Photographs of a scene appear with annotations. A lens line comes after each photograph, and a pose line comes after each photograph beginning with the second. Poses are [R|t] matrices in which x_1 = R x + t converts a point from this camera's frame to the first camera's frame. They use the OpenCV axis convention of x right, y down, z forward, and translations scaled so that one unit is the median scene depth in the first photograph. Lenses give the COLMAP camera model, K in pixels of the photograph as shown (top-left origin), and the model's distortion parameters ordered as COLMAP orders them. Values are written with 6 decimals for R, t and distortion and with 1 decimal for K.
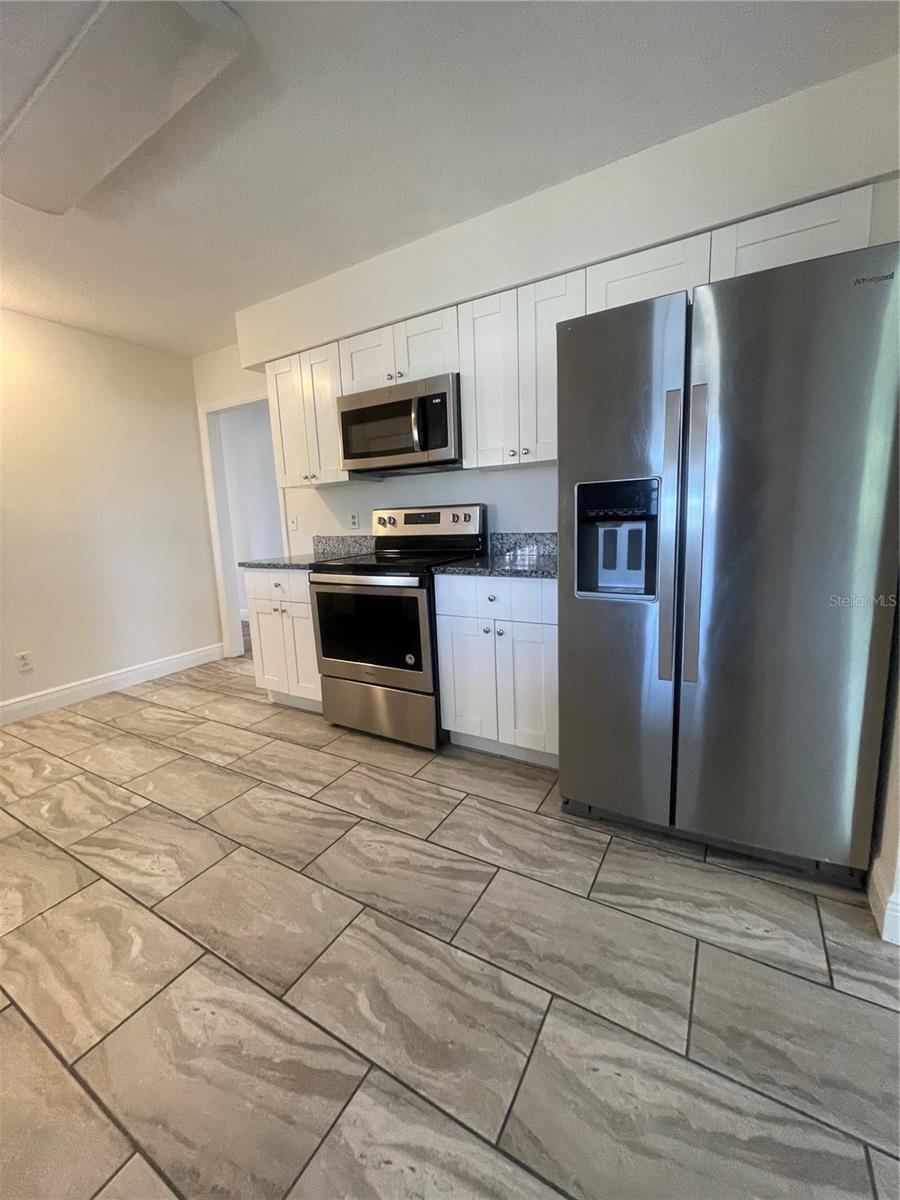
lens RADIAL K [[487.0, 0, 449.2], [0, 487.0, 597.1], [0, 0, 1]] dist [-0.003063, 0.001109]
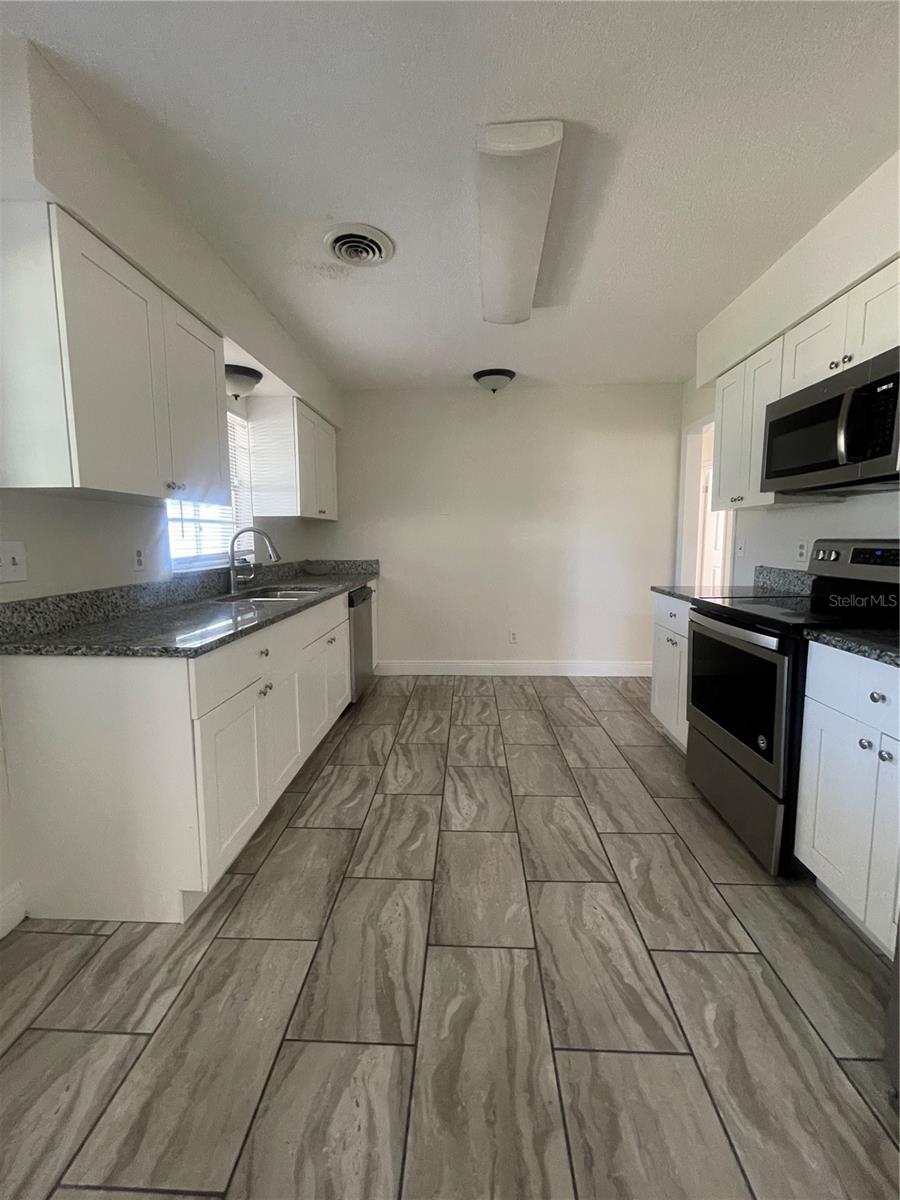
lens RADIAL K [[487.0, 0, 445.2], [0, 487.0, 596.6], [0, 0, 1]] dist [-0.003063, 0.001109]
pose [[0.465219, 0.142943, -0.873578, 0.366580], [-0.157478, 0.984498, 0.077228, -0.087582], [0.871075, 0.101641, 0.480518, 0.207864]]
